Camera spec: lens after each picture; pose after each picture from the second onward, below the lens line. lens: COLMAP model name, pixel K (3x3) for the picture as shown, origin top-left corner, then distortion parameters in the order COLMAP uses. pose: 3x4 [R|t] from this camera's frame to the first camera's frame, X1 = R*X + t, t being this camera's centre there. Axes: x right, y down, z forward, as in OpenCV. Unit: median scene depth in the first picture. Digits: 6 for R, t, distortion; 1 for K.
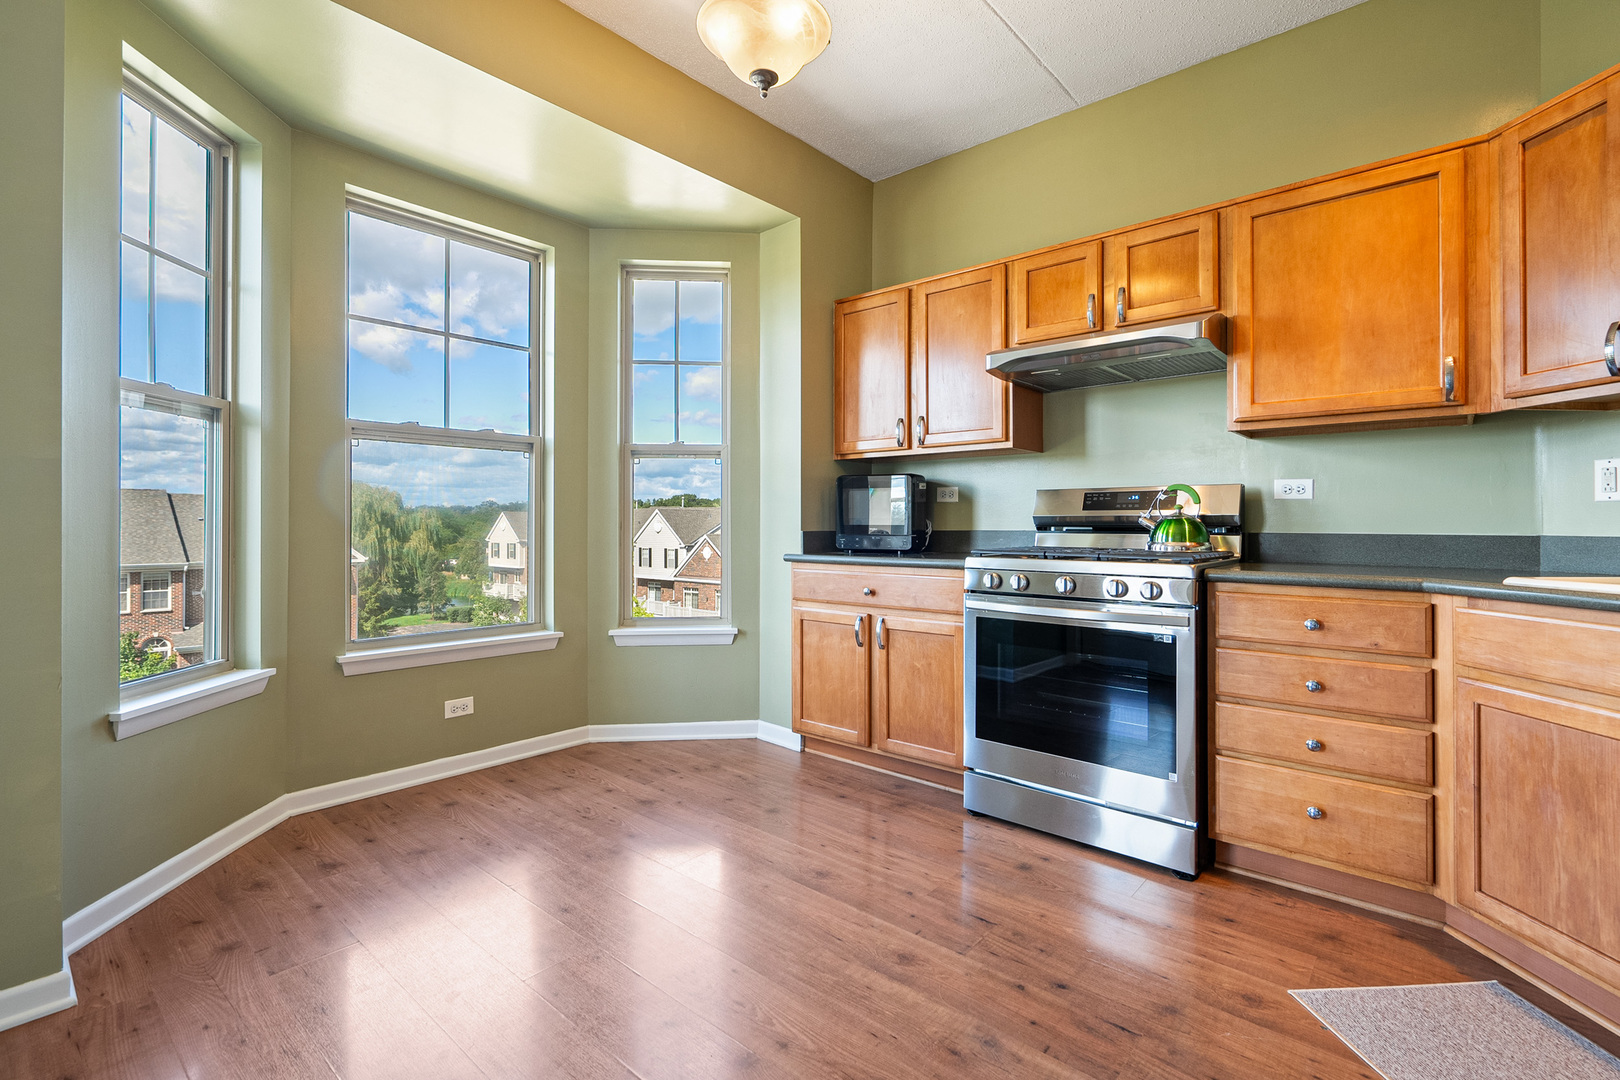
lens RADIAL K [[744.1, 0, 810.5], [0, 744.1, 514.5], [0, 0, 1]] dist [-0.001000, 0.000045]
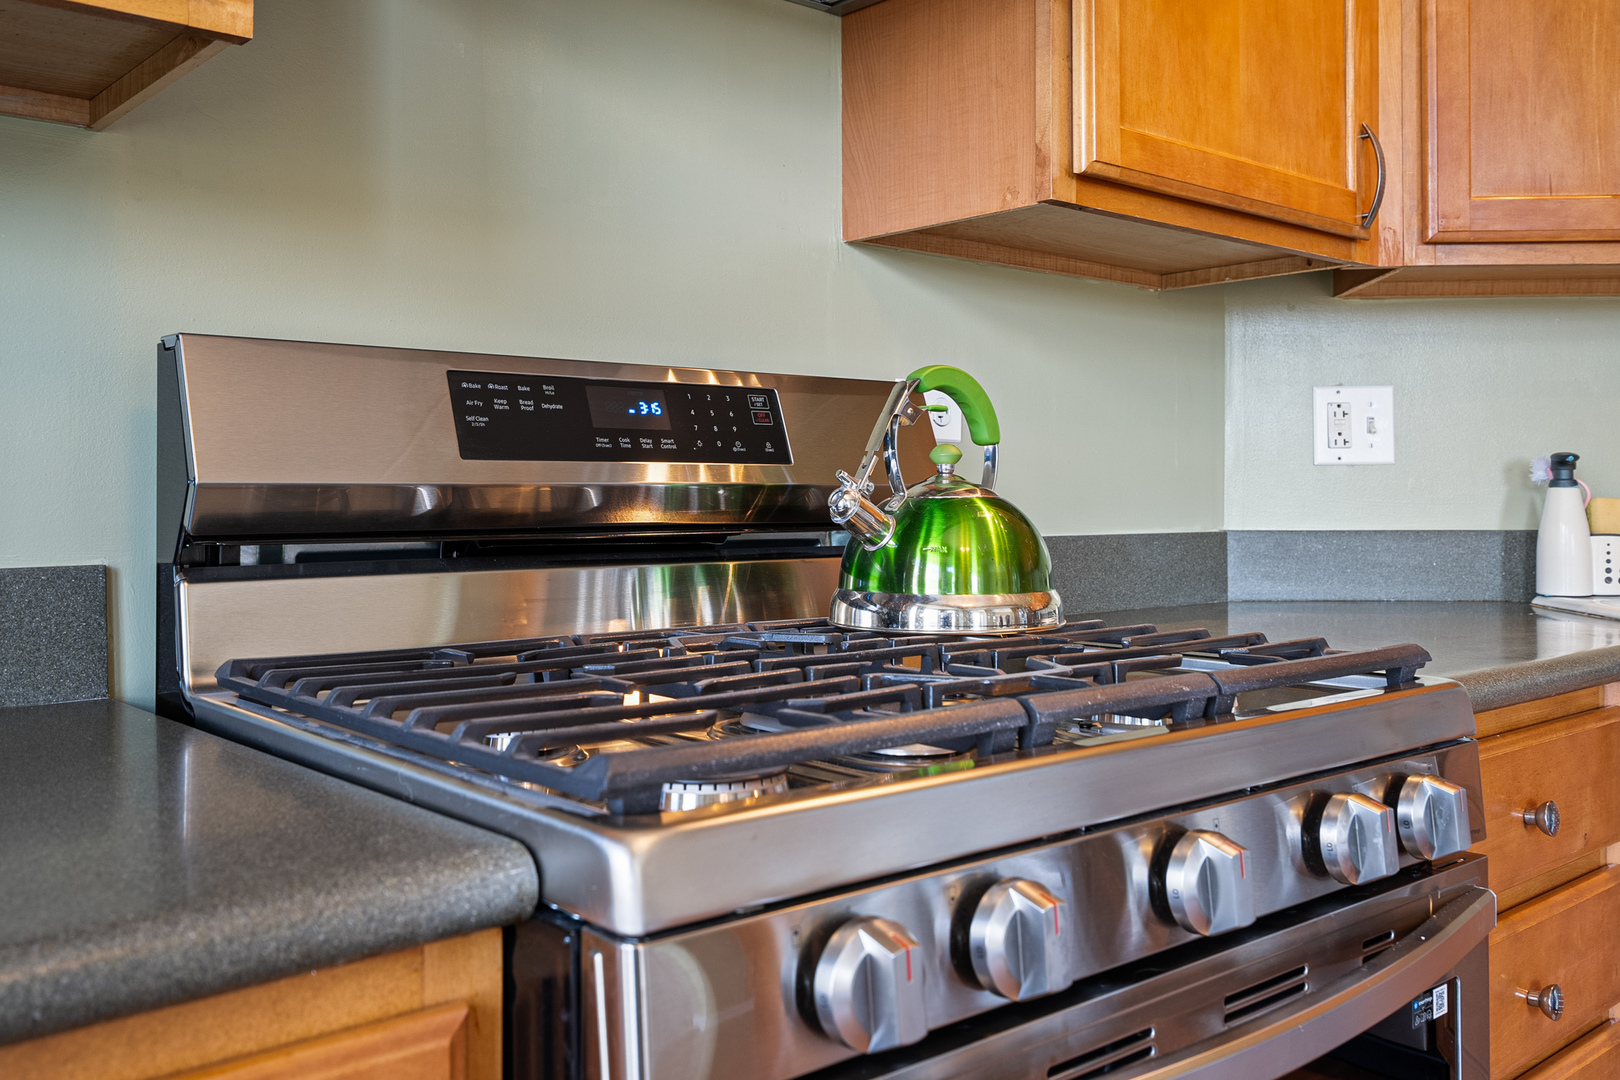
lens RADIAL K [[1422.4, 0, 810.0], [0, 1422.4, 540.0], [0, 0, 1]] dist [-0.006233, -0.002583]
pose [[0.125141, -0.033093, 0.991587, -0.008270], [-0.005325, 0.999407, 0.034026, 0.003221], [-0.992125, -0.009539, 0.124890, 1.159583]]
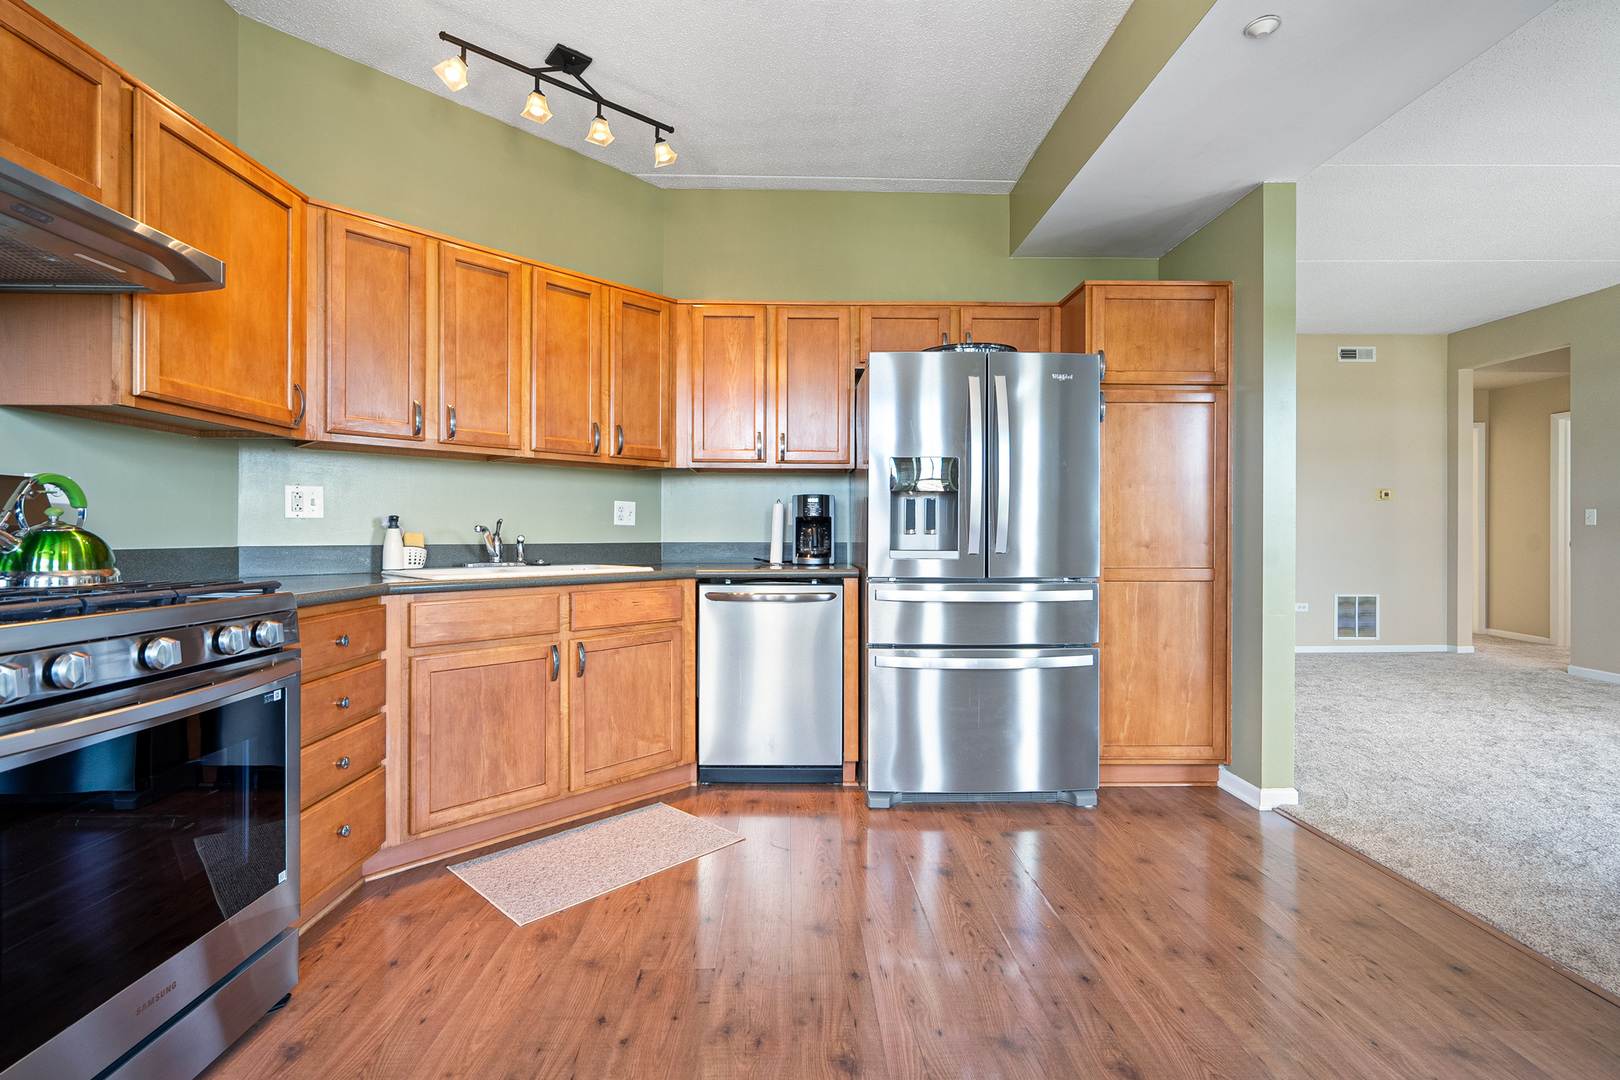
lens RADIAL K [[743.9, 0, 791.2], [0, 743.9, 533.3], [0, 0, 1]] dist [-0.001360, 0.007121]
pose [[-0.662639, -0.004723, 0.748924, -0.419223], [-0.010884, 0.999935, -0.003324, 0.002696], [-0.748860, -0.010354, -0.662647, 1.123838]]
